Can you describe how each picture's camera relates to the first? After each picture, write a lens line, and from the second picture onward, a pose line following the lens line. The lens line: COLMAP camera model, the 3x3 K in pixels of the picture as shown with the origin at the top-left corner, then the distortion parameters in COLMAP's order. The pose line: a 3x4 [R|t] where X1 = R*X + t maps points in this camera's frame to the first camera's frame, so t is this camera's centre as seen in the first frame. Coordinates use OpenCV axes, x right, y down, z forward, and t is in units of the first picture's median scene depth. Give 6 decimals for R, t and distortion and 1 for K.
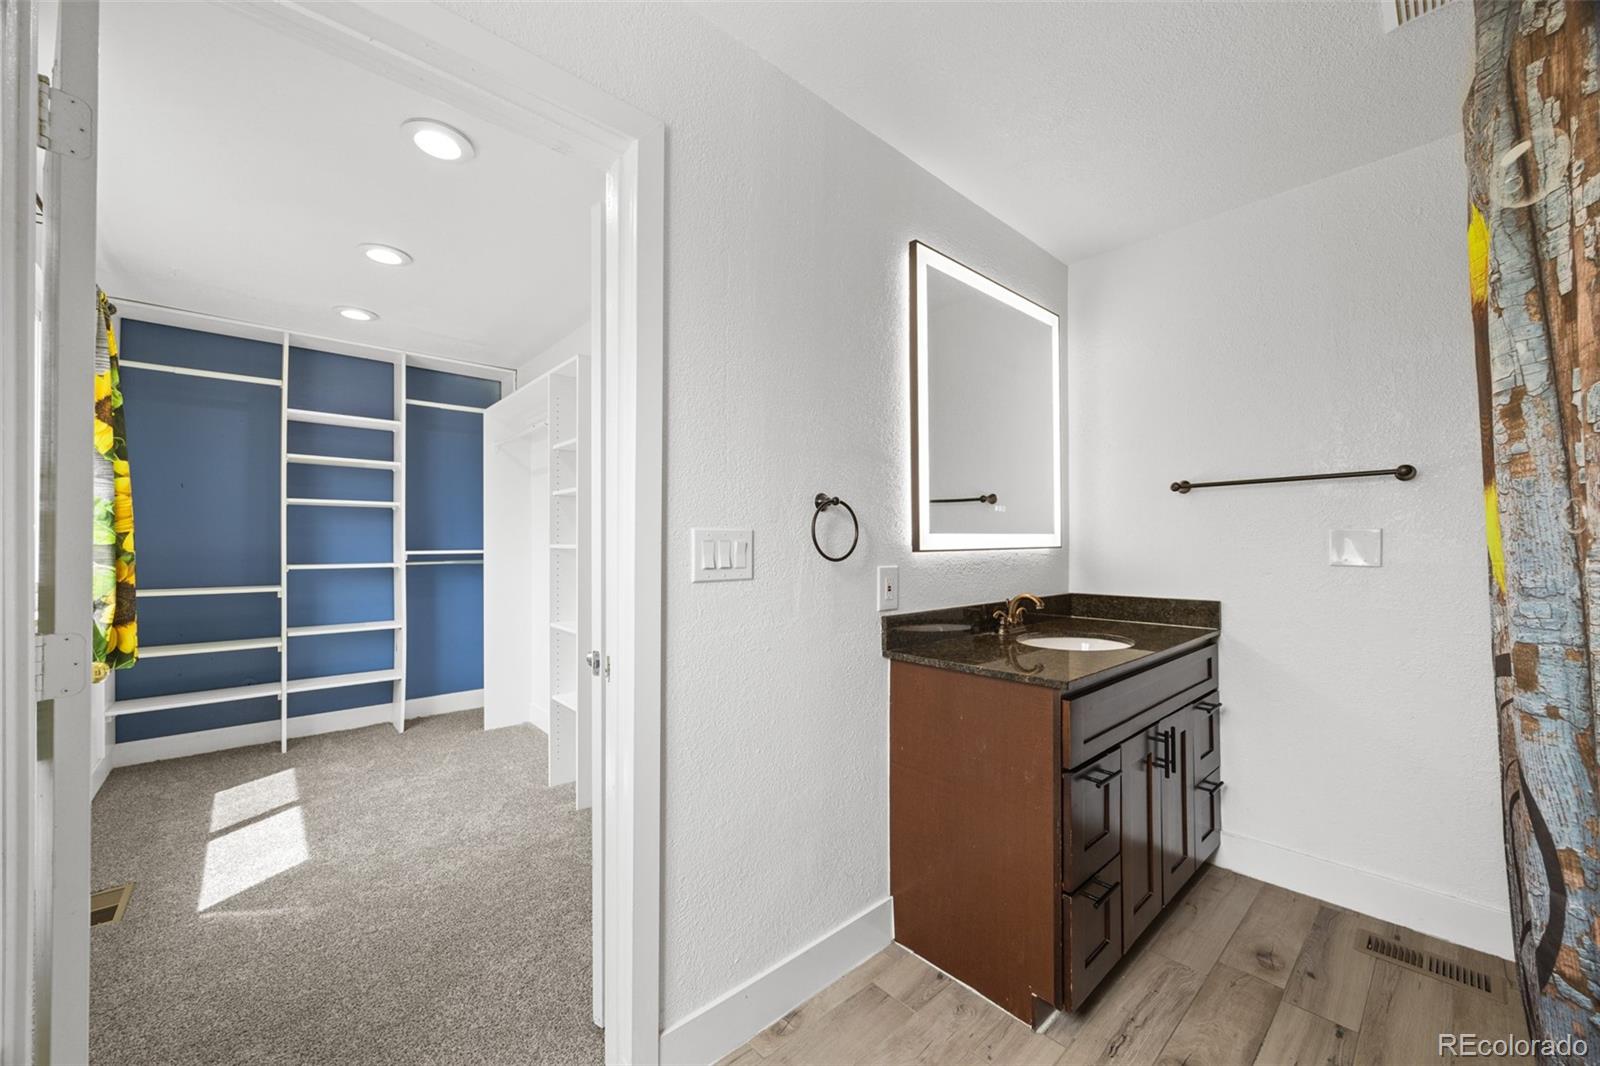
lens RADIAL K [[612.1, 0, 809.3], [0, 612.1, 538.0], [0, 0, 1]] dist [-0.002142, -0.000077]
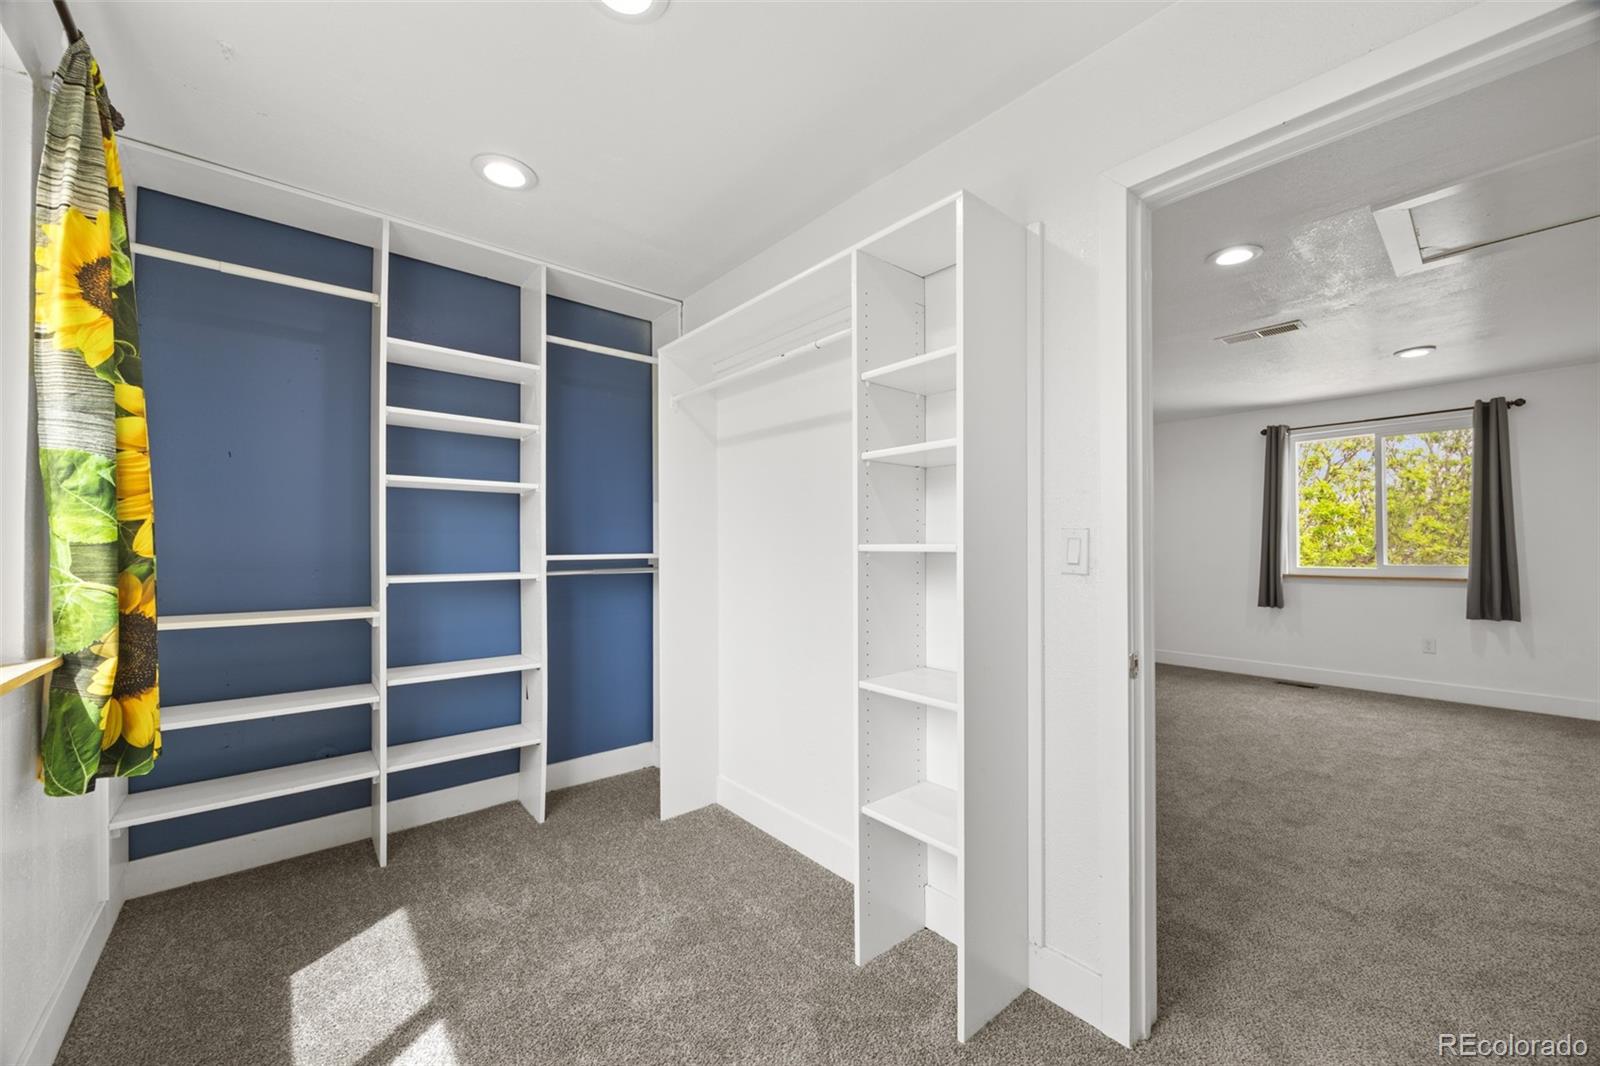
lens RADIAL K [[606.2, 0, 801.1], [0, 606.2, 542.0], [0, 0, 1]] dist [-0.000740, -0.000537]
pose [[0.999636, 0.000895, -0.026966, -0.406114], [-0.000878, 0.999999, 0.000658, 0.006596], [0.026966, -0.000634, 0.999636, 0.375672]]
